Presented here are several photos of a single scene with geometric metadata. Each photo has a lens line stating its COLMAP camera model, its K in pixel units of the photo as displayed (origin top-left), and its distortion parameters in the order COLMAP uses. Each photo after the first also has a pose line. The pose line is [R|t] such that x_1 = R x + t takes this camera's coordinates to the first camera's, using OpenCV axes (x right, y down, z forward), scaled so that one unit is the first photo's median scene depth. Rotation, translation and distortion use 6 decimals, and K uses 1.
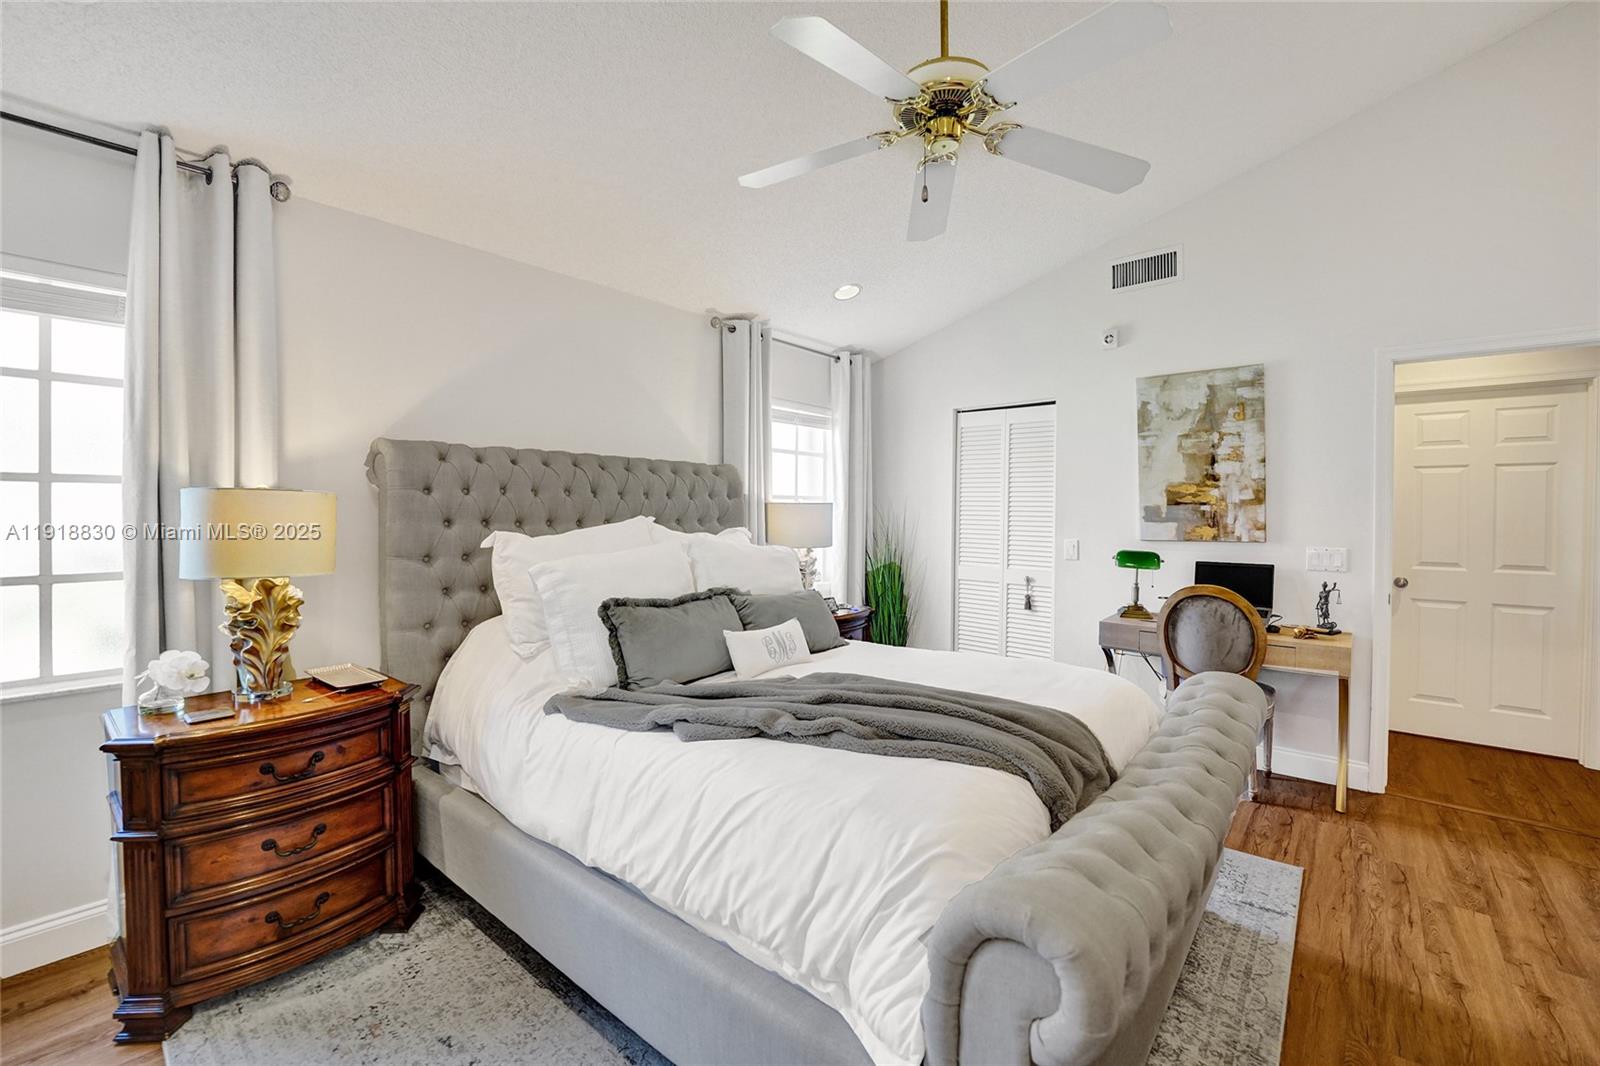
lens RADIAL K [[660.8, 0, 802.3], [0, 660.8, 524.5], [0, 0, 1]] dist [-0.025501, 0.000110]
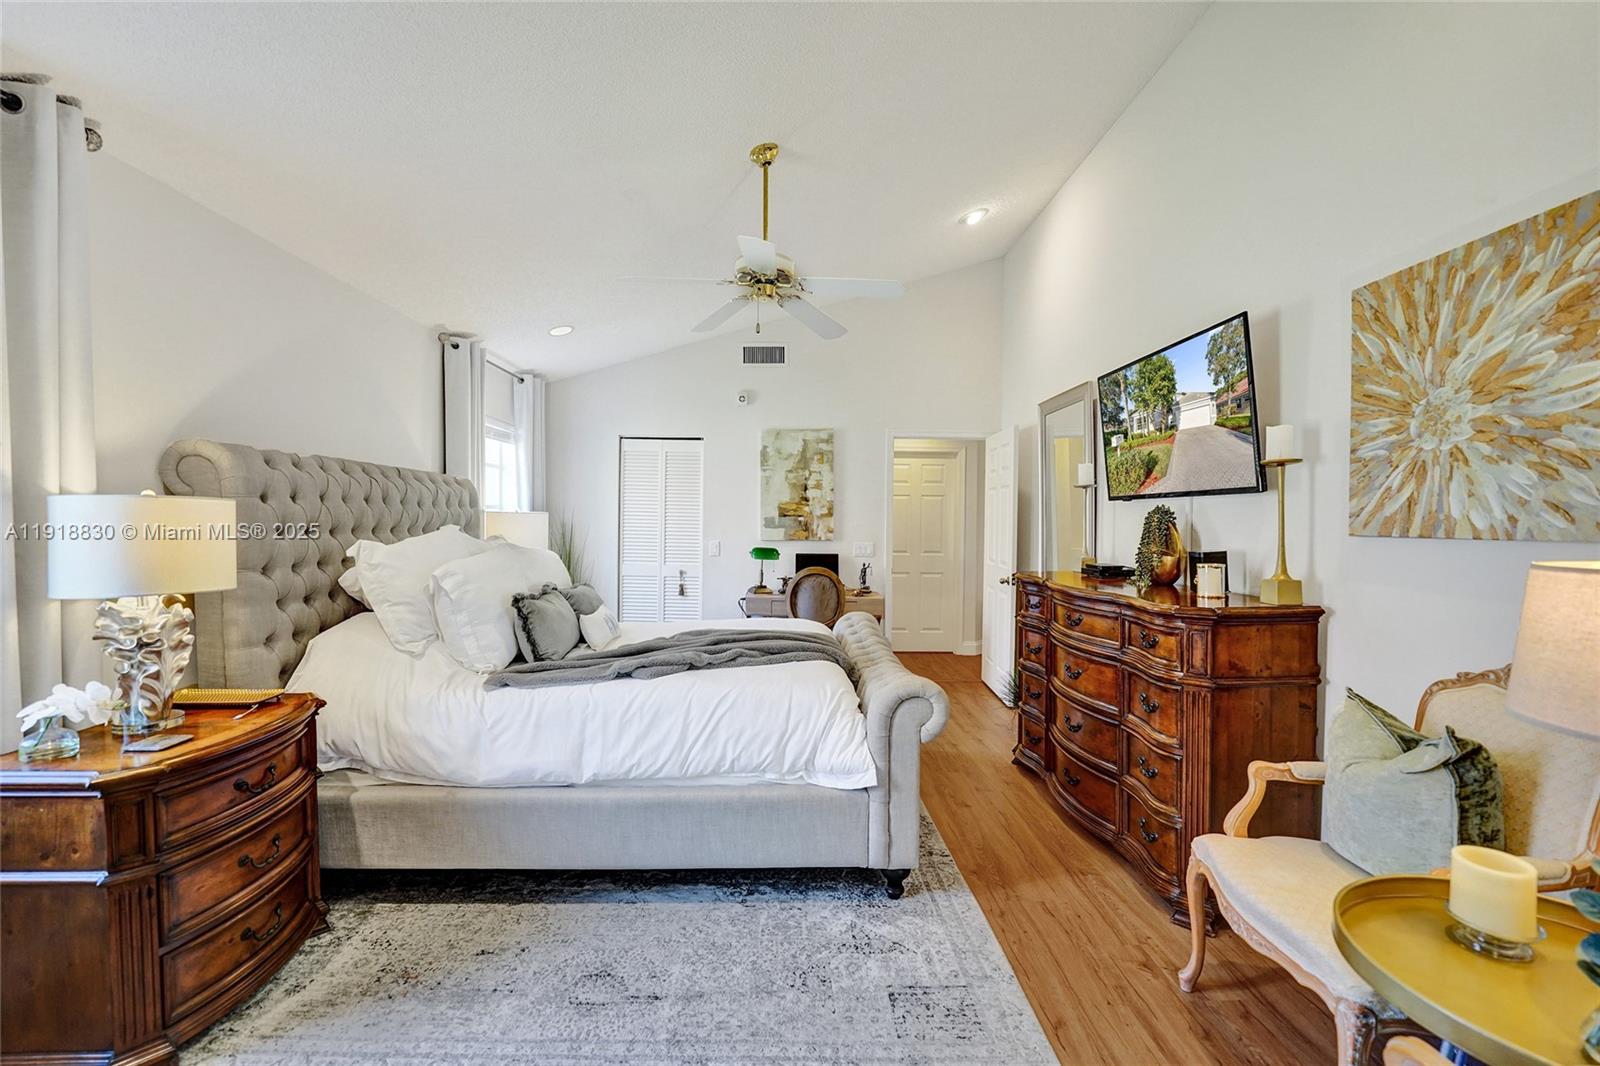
lens RADIAL K [[546.6, 0, 861.3], [0, 546.6, 538.0], [0, 0, 1]] dist [-0.026282, -0.000031]
pose [[0.740127, -0.015934, 0.672278, -0.366114], [0.006420, 0.999841, 0.016630, -0.001598], [-0.672436, -0.007992, 0.740112, -0.120911]]
